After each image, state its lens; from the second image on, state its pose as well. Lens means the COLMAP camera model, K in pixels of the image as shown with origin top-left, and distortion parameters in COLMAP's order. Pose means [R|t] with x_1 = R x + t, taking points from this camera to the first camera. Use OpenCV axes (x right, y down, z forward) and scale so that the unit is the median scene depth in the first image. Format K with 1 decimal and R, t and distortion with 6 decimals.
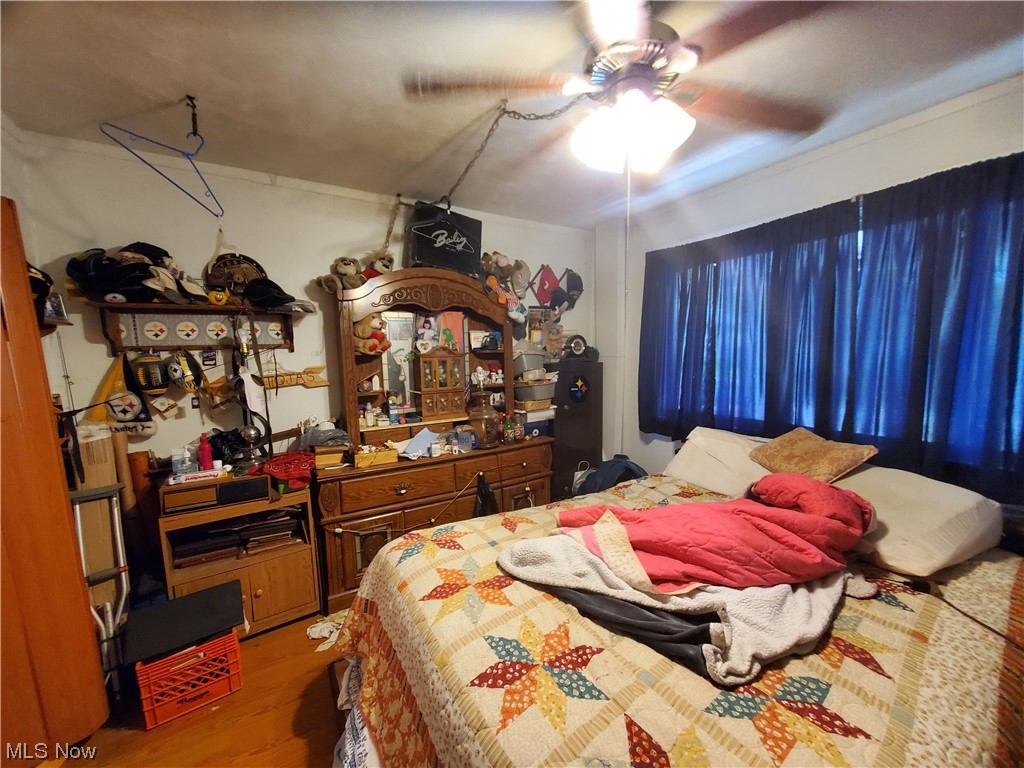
lens RADIAL K [[406.4, 0, 515.0], [0, 406.4, 389.1], [0, 0, 1]] dist [-0.001785, -0.001264]
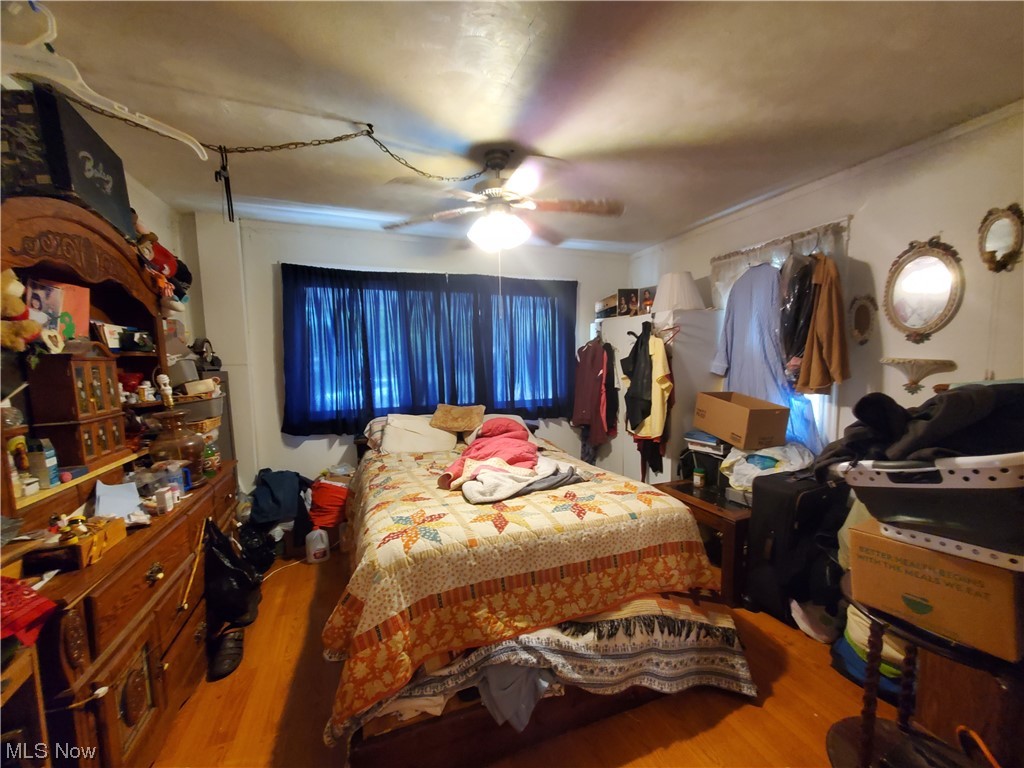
lens RADIAL K [[406.4, 0, 515.5], [0, 406.4, 386.6], [0, 0, 1]] dist [-0.001785, -0.001264]
pose [[0.183079, -0.050022, 0.981825, -1.203214], [0.100780, 0.994398, 0.031870, 0.004280], [-0.977919, 0.093114, 0.187095, 0.524616]]
